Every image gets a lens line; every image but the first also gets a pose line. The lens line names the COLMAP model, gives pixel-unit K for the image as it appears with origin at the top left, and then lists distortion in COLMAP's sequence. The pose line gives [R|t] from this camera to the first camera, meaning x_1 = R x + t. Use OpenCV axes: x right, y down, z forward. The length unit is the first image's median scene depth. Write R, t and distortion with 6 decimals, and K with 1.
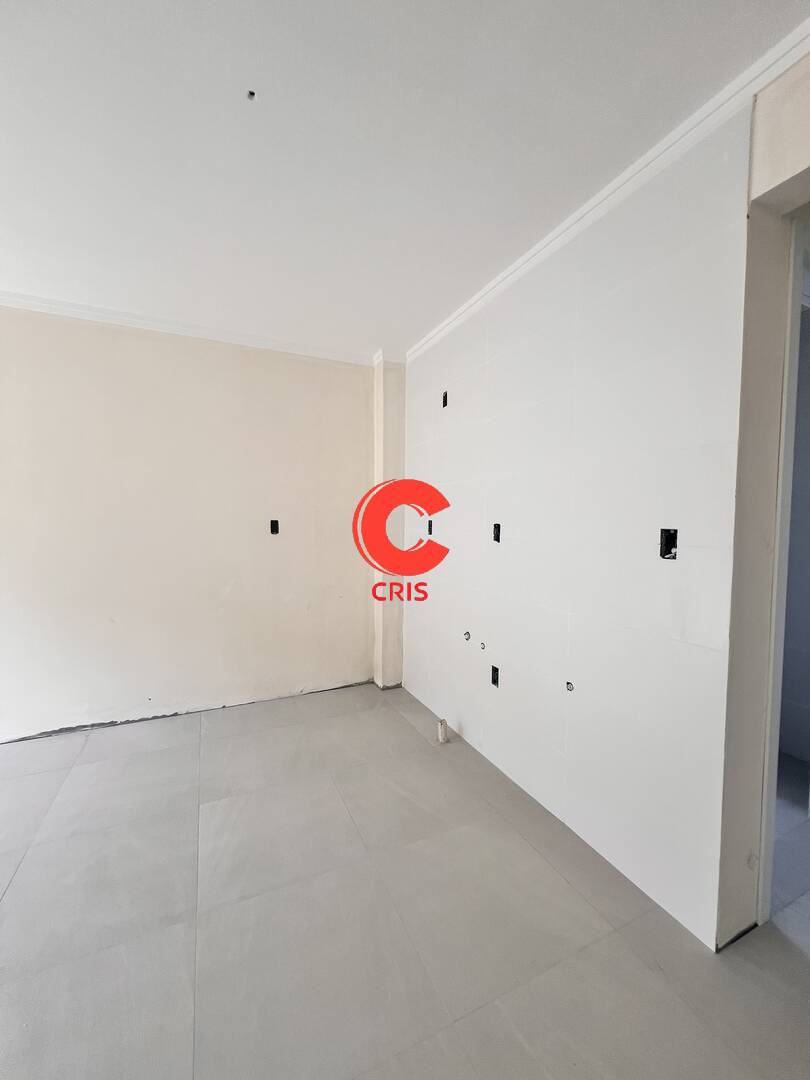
lens RADIAL K [[430.0, 0, 405.5], [0, 430.0, 542.1], [0, 0, 1]] dist [0.000775, -0.000777]
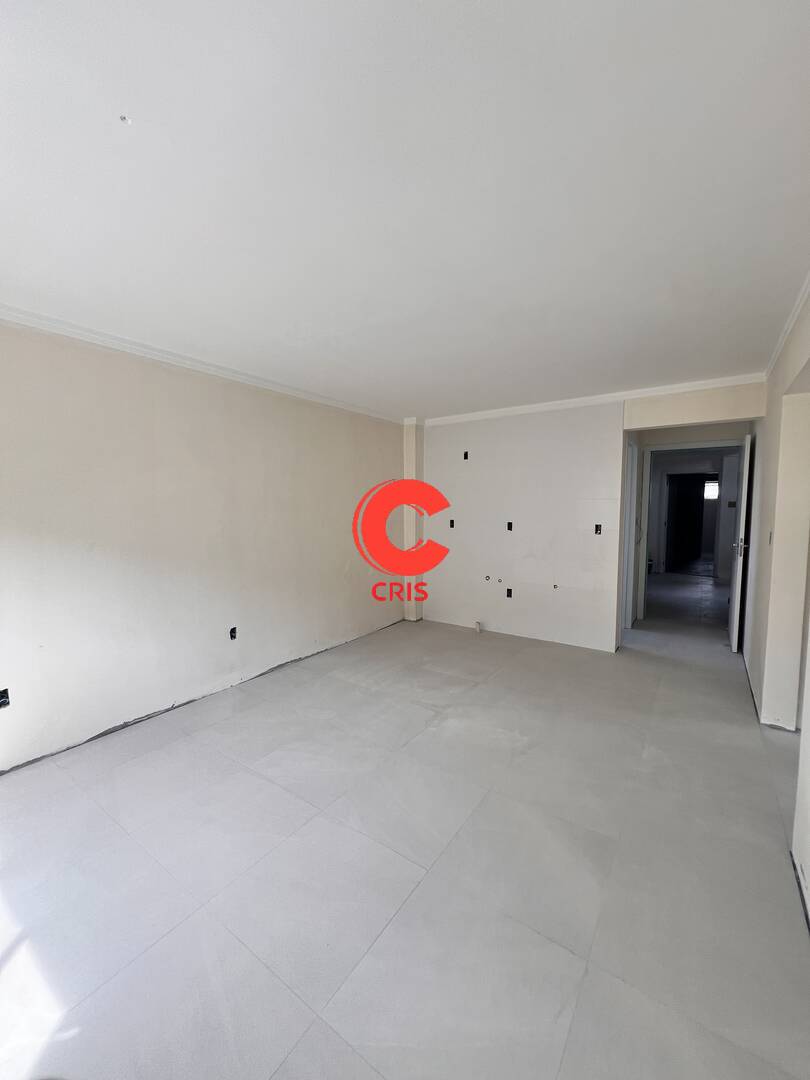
lens RADIAL K [[430.0, 0, 404.1], [0, 430.0, 541.5], [0, 0, 1]] dist [0.000775, -0.000777]
pose [[0.864216, -0.050207, 0.500610, -1.089245], [0.035315, 0.998608, 0.039187, -0.039545], [-0.501881, -0.016186, 0.864785, -0.486943]]
